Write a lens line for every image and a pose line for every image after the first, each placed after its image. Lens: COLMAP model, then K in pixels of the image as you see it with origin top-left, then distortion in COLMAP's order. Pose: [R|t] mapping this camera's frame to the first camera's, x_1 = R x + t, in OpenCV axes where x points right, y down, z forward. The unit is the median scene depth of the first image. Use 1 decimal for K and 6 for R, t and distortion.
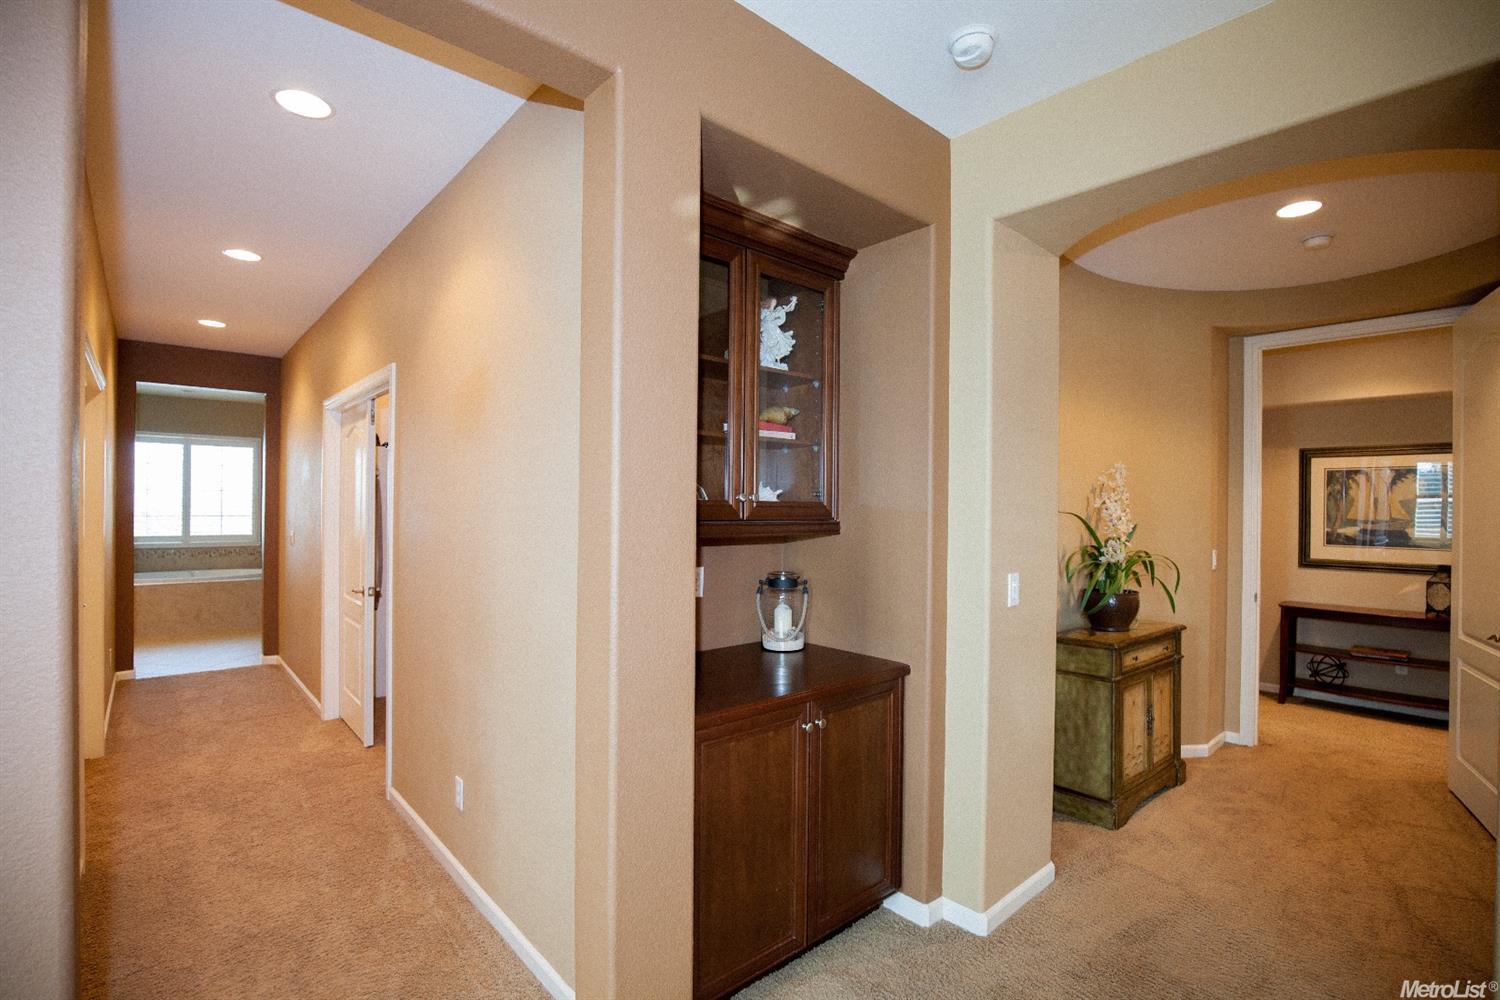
lens RADIAL K [[688.4, 0, 748.5], [0, 688.4, 501.5], [0, 0, 1]] dist [-0.020554, 0.000031]
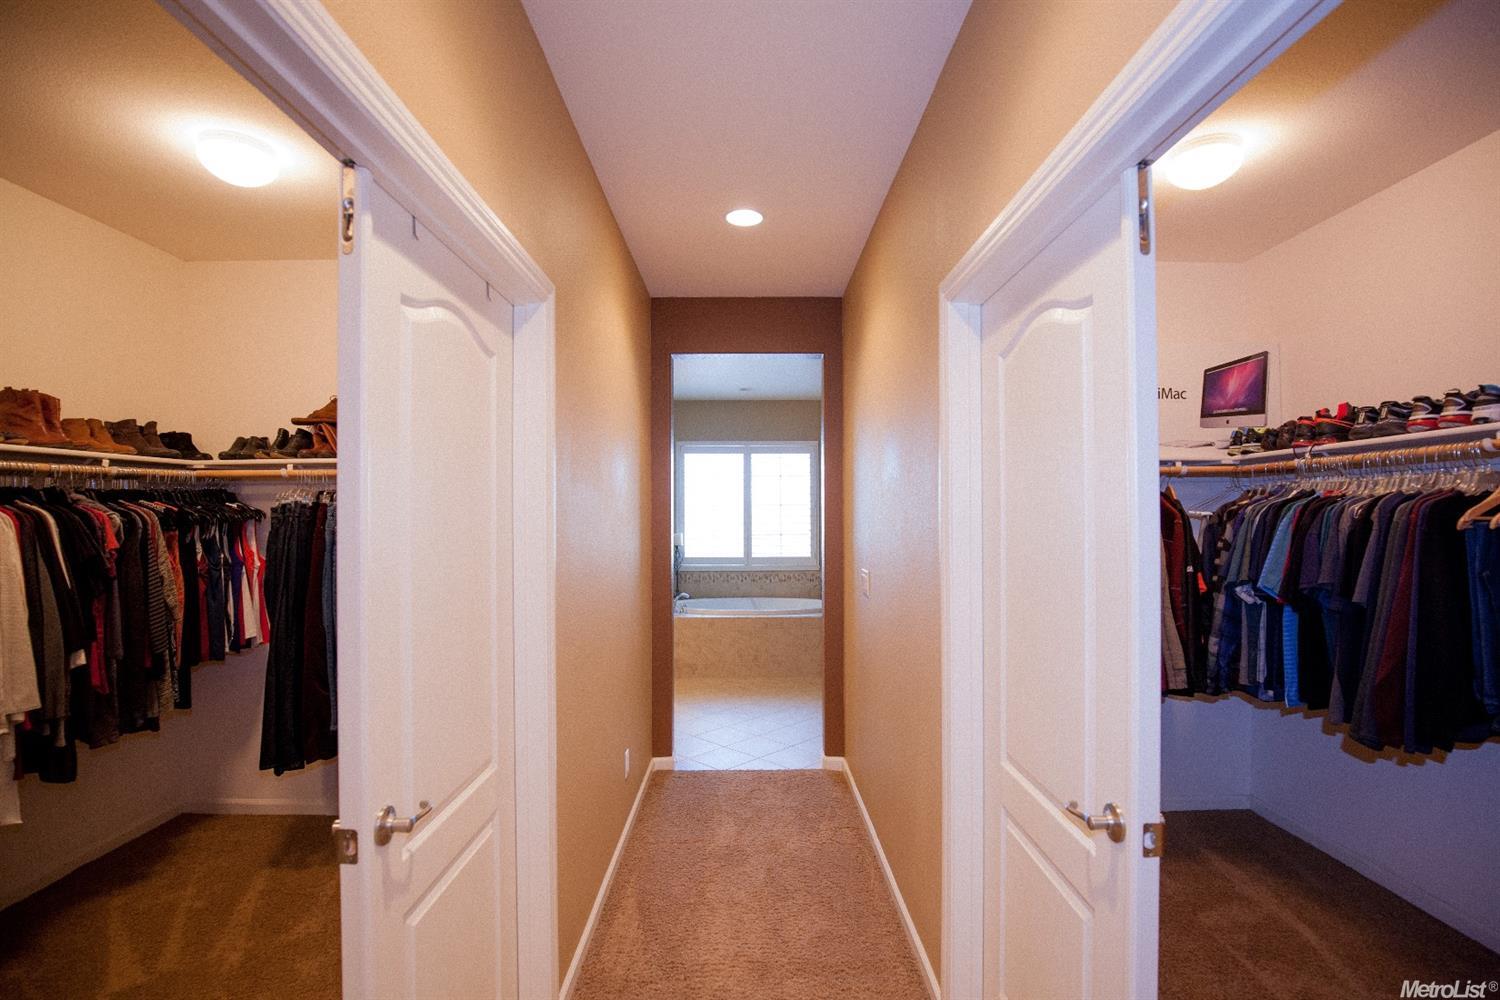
lens RADIAL K [[688.4, 0, 748.8], [0, 688.4, 504.0], [0, 0, 1]] dist [-0.020554, 0.000031]
pose [[0.749548, -0.020927, -0.661619, -0.307124], [0.013054, 0.999773, -0.016835, -0.004257], [0.661822, 0.003982, 0.749651, 0.430372]]
